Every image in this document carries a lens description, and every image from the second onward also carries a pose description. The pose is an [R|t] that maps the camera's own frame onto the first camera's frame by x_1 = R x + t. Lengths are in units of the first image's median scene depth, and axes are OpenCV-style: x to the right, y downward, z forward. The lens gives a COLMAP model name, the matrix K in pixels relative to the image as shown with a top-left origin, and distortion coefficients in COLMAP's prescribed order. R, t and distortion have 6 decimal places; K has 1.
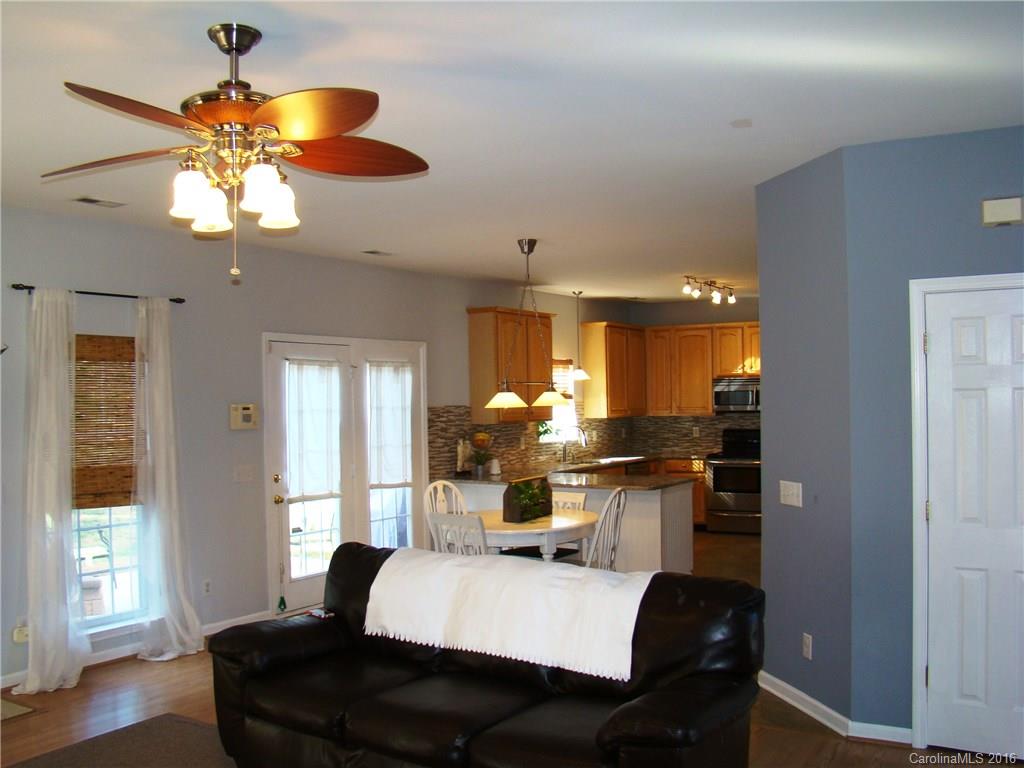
lens RADIAL K [[964.2, 0, 512.0], [0, 964.2, 384.0], [0, 0, 1]] dist [-0.172174, 0.110575]
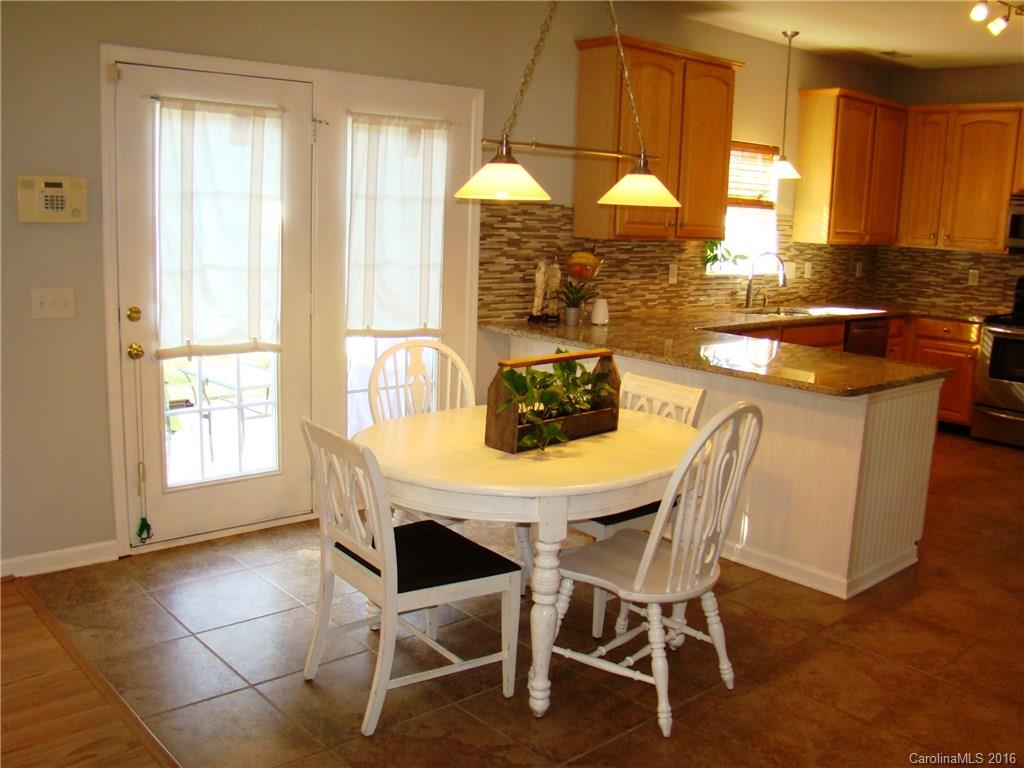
lens RADIAL K [[964.2, 0, 512.0], [0, 964.2, 384.0], [0, 0, 1]] dist [-0.172174, 0.110575]
pose [[0.957789, 0.102361, -0.268632, 0.089091], [-0.048662, 0.978703, 0.199430, 0.013745], [0.283324, -0.177940, 0.942372, 0.398444]]
